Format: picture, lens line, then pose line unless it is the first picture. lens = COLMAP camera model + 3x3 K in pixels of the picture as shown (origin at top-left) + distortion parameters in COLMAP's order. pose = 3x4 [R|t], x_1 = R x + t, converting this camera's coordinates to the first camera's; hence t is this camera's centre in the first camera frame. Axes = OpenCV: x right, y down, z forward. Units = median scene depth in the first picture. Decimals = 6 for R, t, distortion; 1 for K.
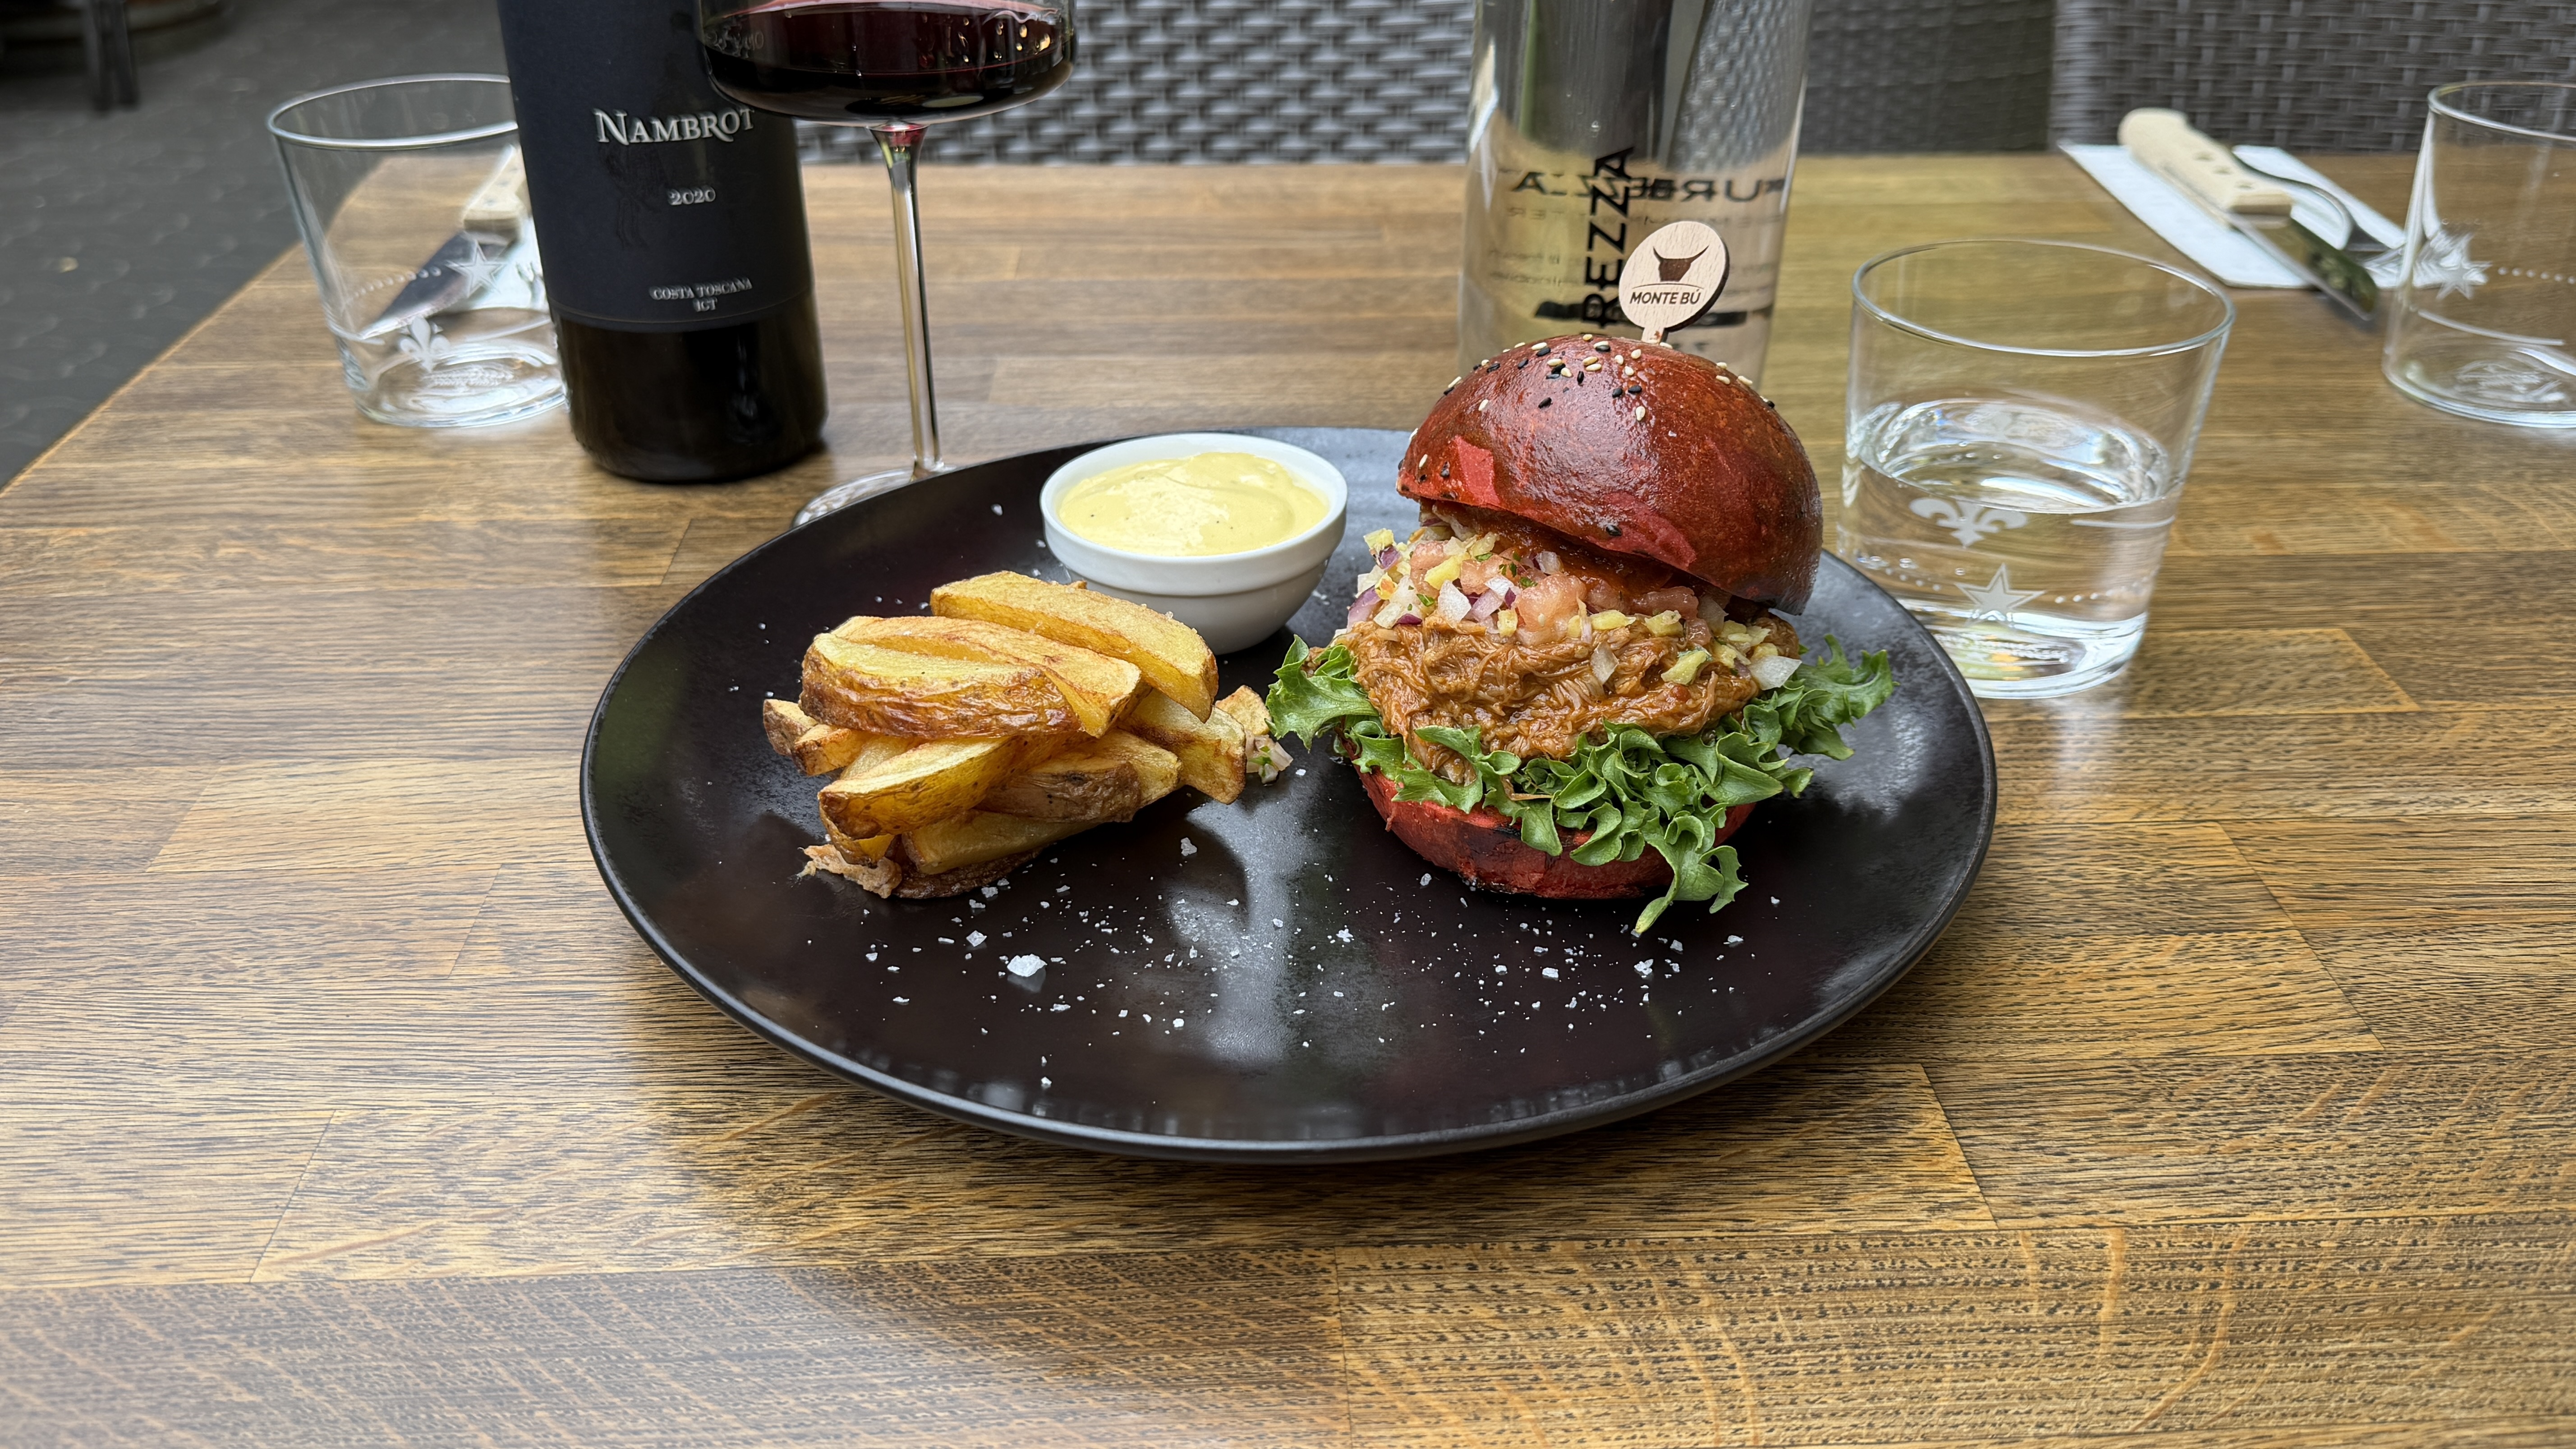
lens RADIAL K [[2159.6, 0, 1271.8], [0, 2159.6, 726.4], [0, 0, 1]] dist [0.026145, -0.088652]
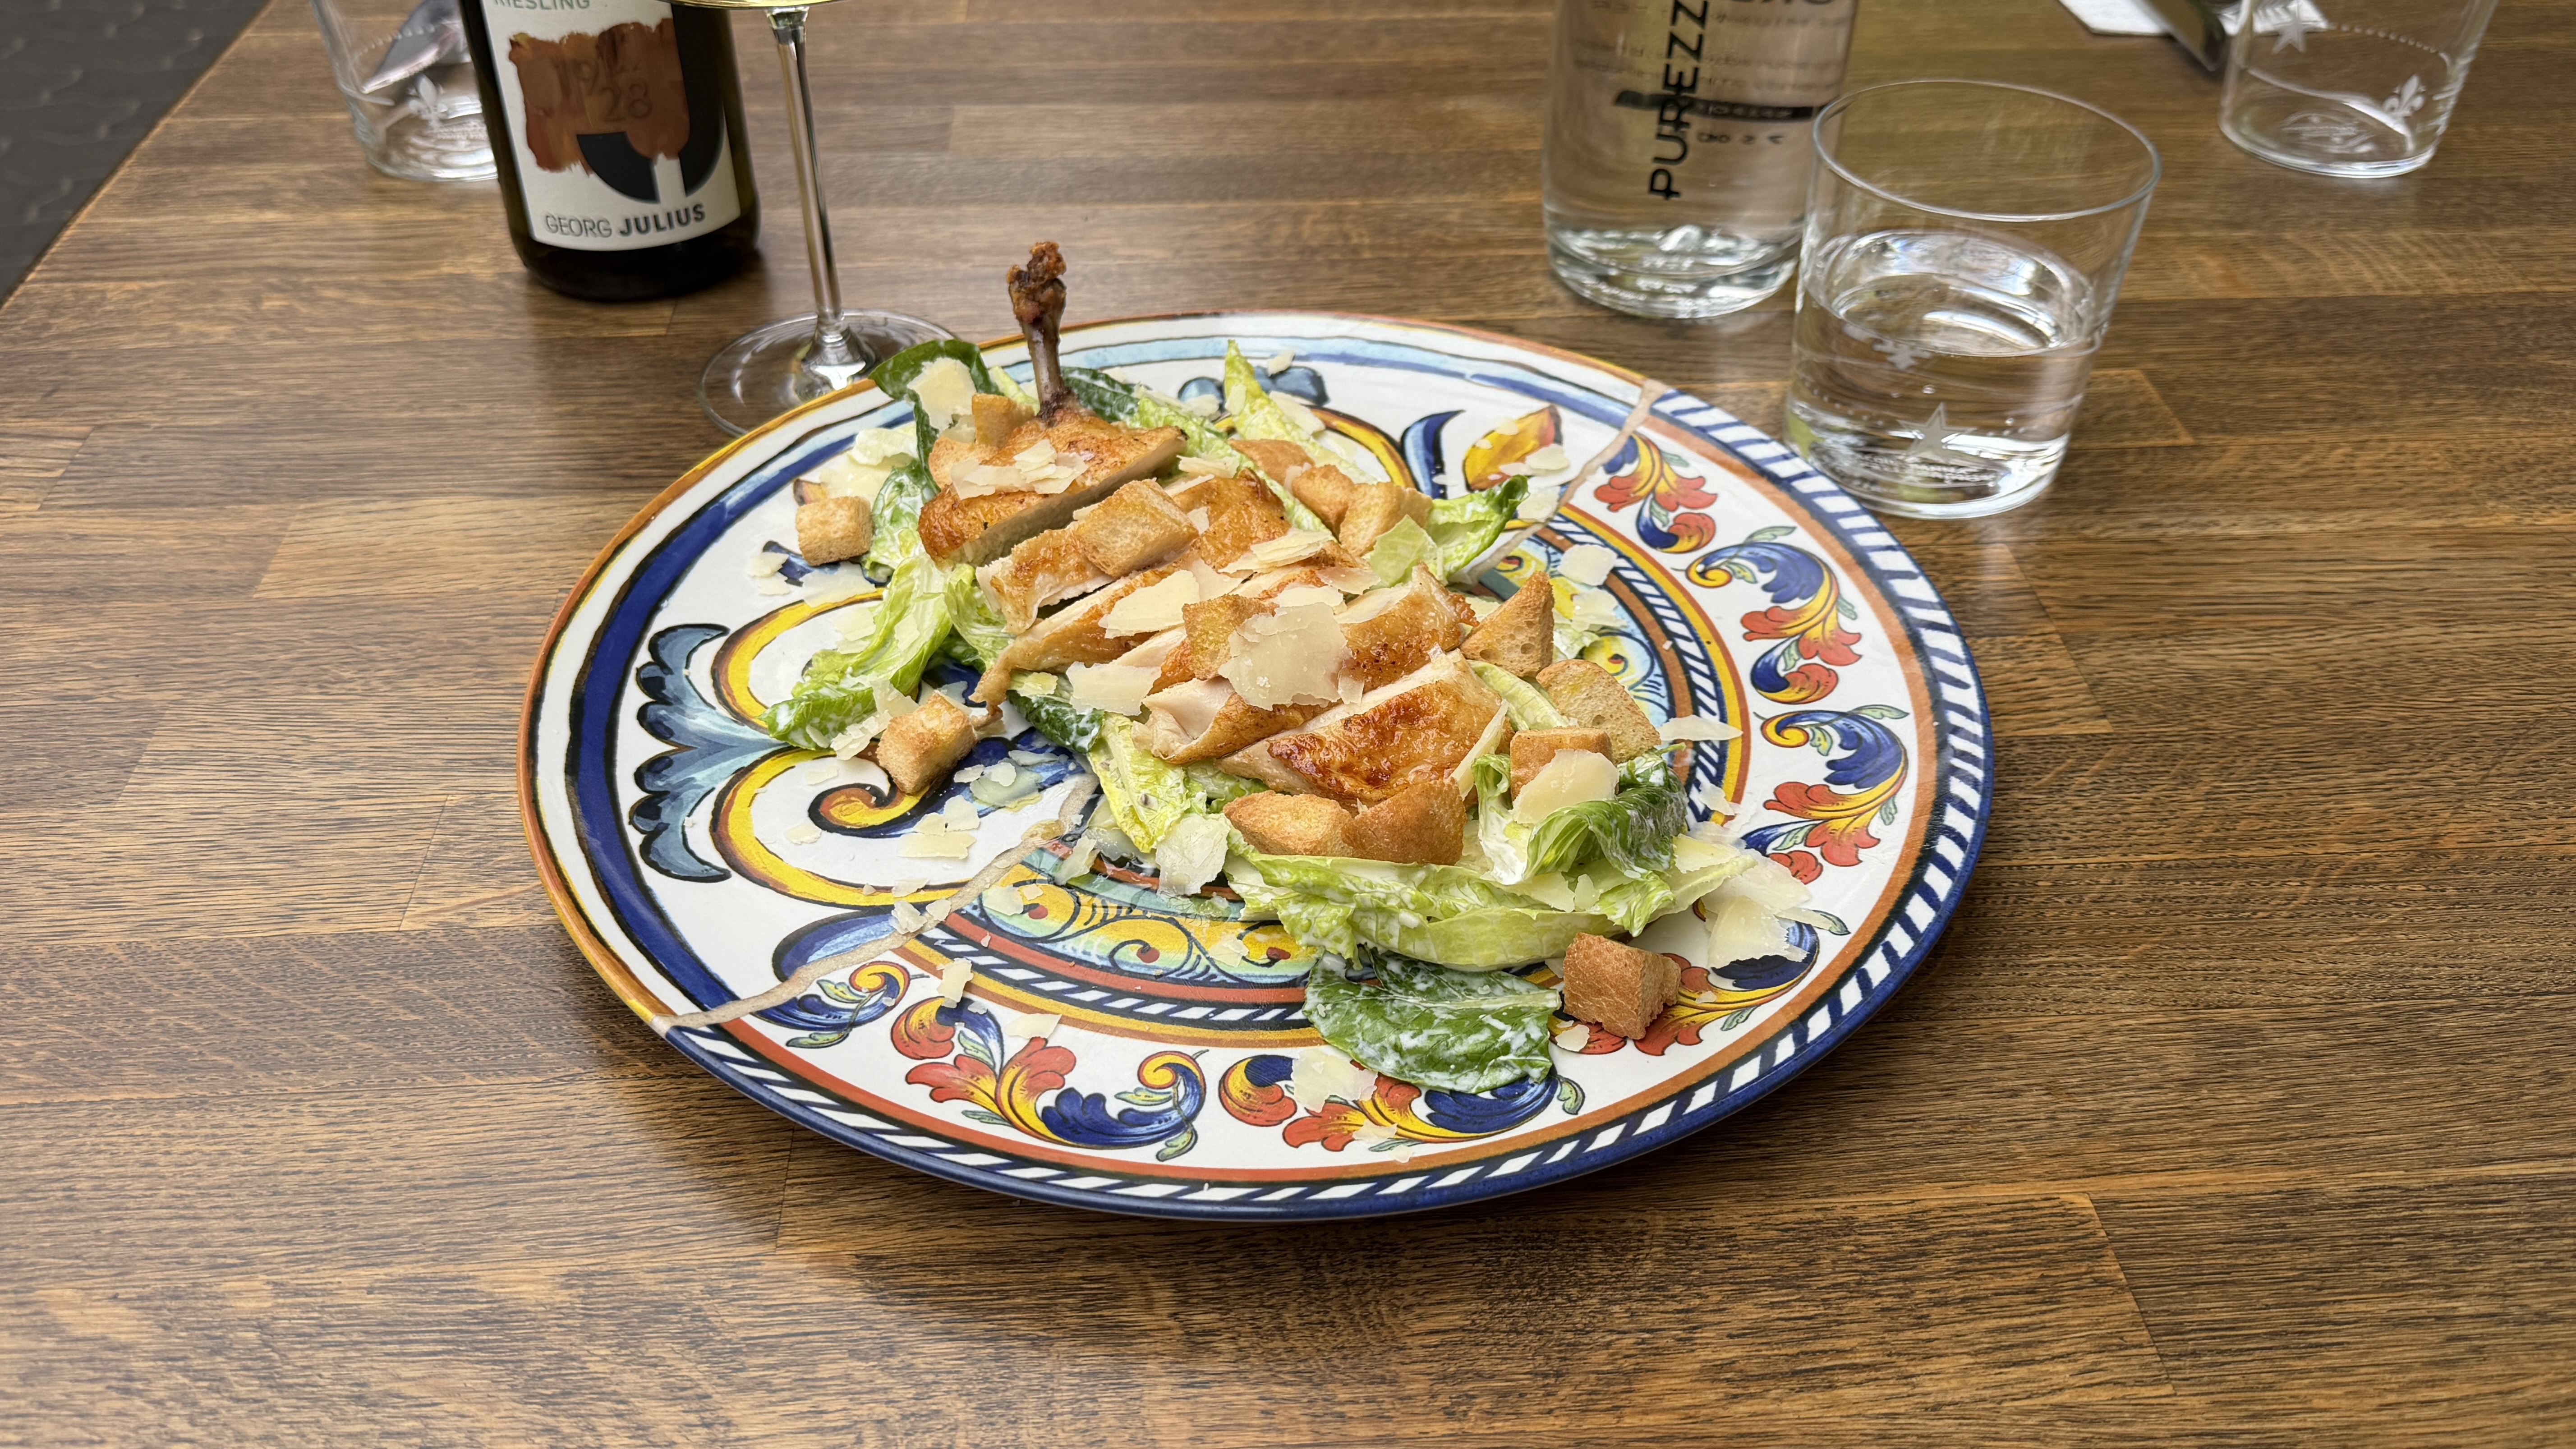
lens RADIAL K [[2159.6, 0, 1280.4], [0, 2159.6, 723.0], [0, 0, 1]] dist [0.026145, -0.088652]
pose [[0.999554, -0.008676, 0.028591, 0.002415], [0.004546, 0.989932, 0.141473, -0.027608], [-0.029531, -0.141280, 0.989529, -0.178894]]
